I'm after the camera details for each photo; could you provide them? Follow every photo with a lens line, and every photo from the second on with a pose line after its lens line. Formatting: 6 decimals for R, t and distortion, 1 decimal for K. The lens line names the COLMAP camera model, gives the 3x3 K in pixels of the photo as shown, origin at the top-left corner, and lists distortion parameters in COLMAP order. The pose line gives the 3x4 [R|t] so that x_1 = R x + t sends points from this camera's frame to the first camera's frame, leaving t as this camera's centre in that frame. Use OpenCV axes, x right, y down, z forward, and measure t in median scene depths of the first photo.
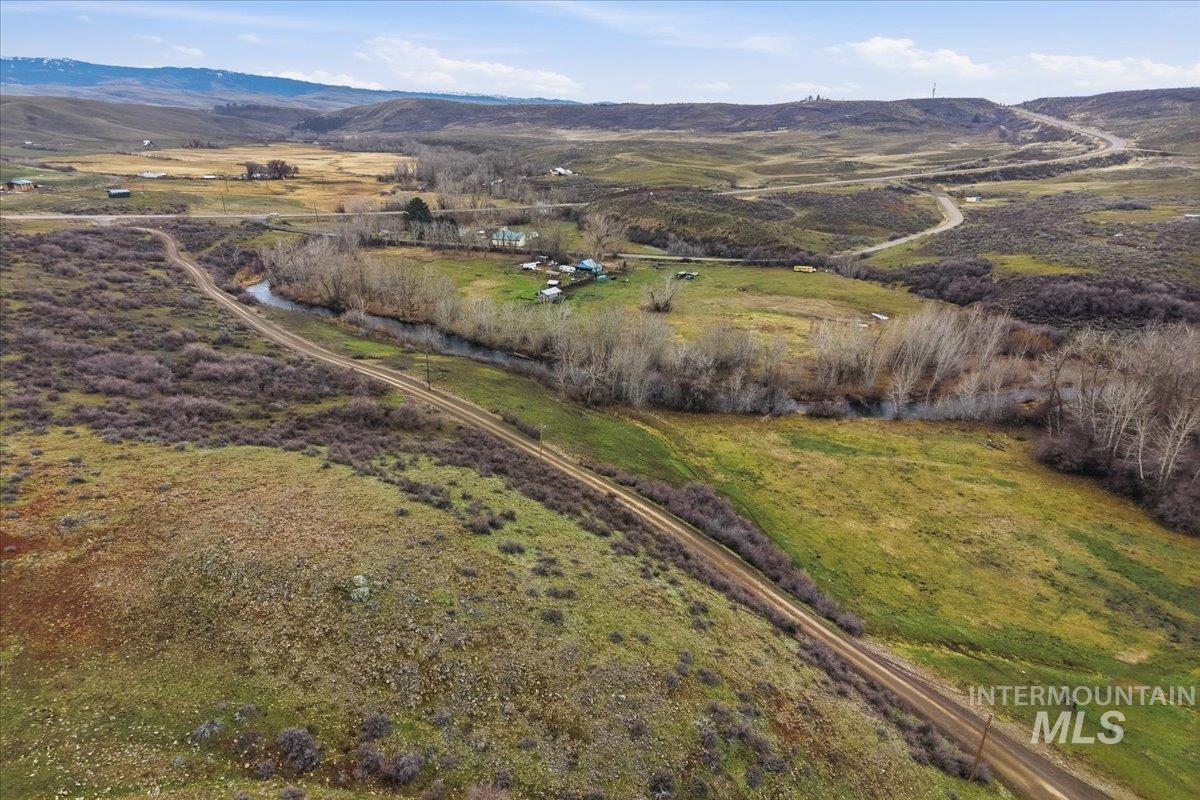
lens RADIAL K [[810.2, 0, 606.2], [0, 810.2, 410.1], [0, 0, 1]] dist [0.038604, -0.032083]
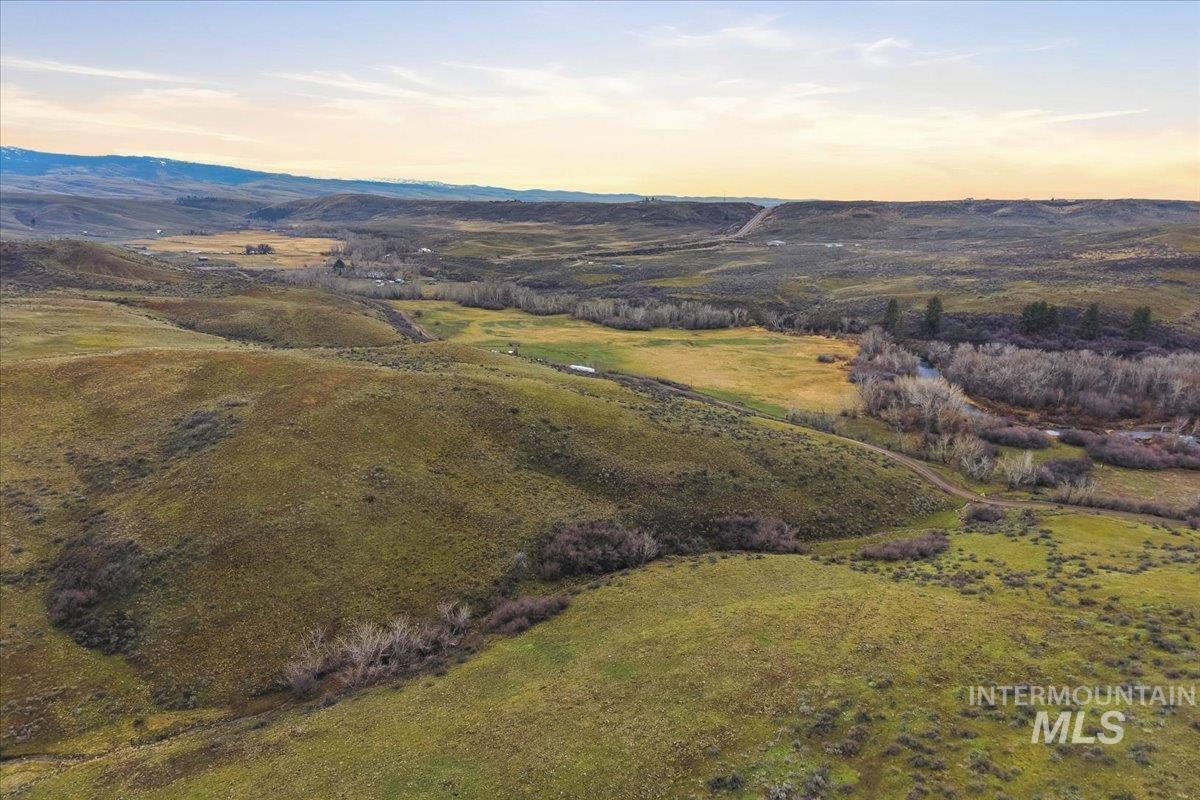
lens RADIAL K [[810.2, 0, 596.5], [0, 810.2, 405.7], [0, 0, 1]] dist [0.038604, -0.032083]
pose [[0.997904, -0.010184, 0.063912, 0.097262], [0.016526, 0.994902, -0.099488, 0.111445], [-0.062573, 0.100336, 0.992984, -0.368901]]
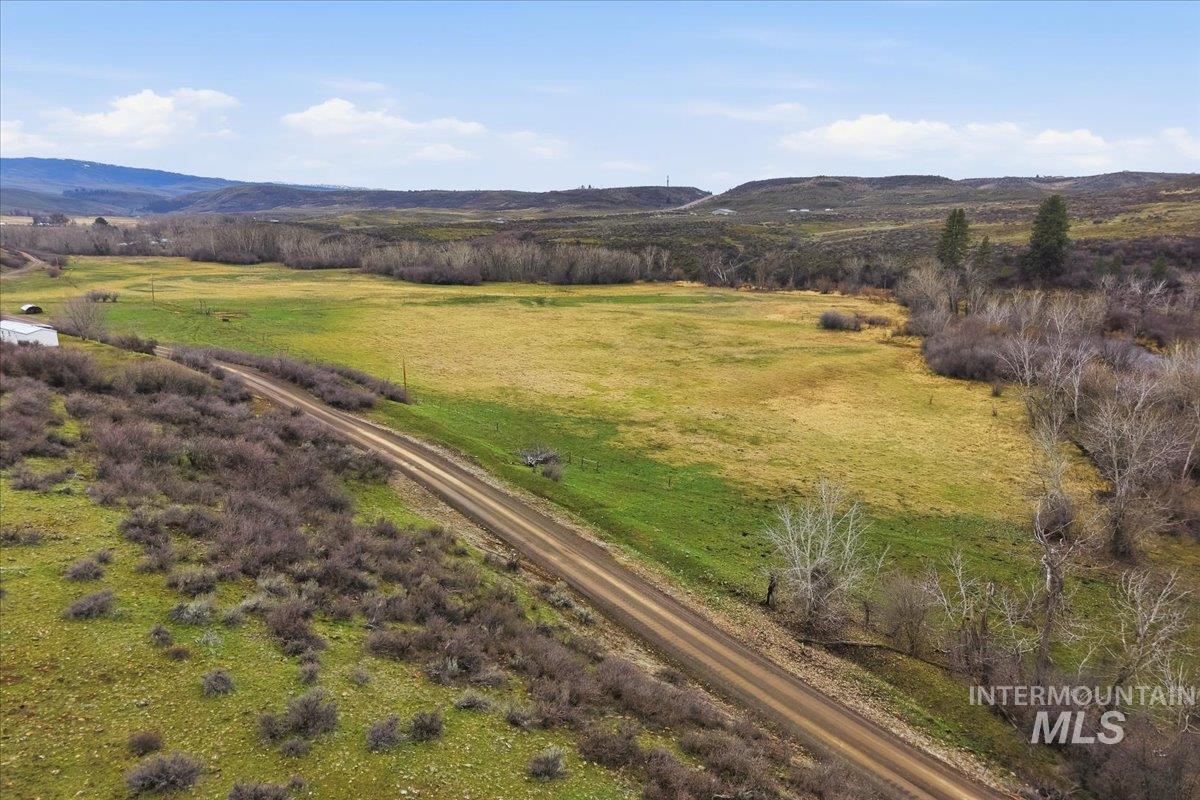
lens RADIAL K [[810.2, 0, 599.9], [0, 810.2, 402.2], [0, 0, 1]] dist [0.038604, -0.032083]
pose [[0.992160, -0.021118, 0.123179, 0.149678], [0.035249, 0.992891, -0.113692, 0.090415], [-0.119902, 0.117142, 0.985850, -0.193912]]
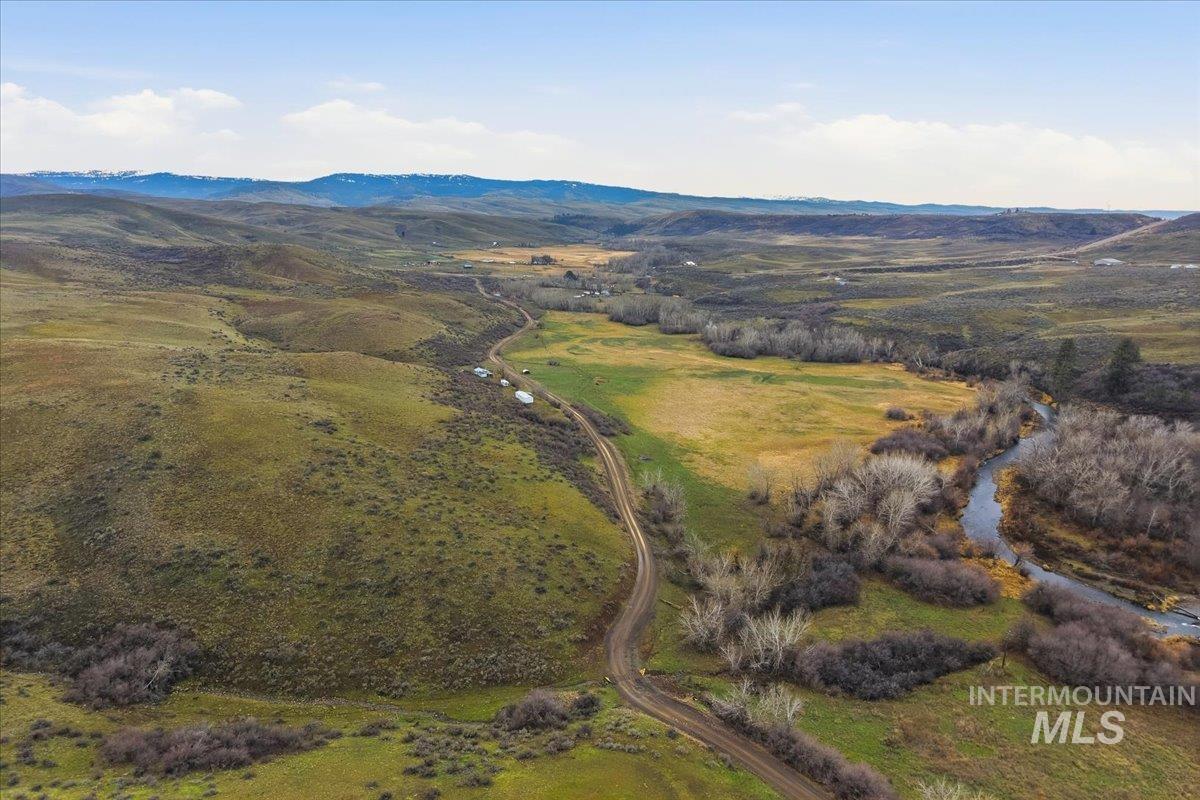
lens RADIAL K [[810.2, 0, 602.5], [0, 810.2, 412.0], [0, 0, 1]] dist [0.038604, -0.032083]
pose [[0.927029, 0.089368, -0.364186, 0.205666], [-0.129129, 0.987867, -0.086282, 0.094342], [0.352056, 0.127013, 0.927321, -0.307748]]
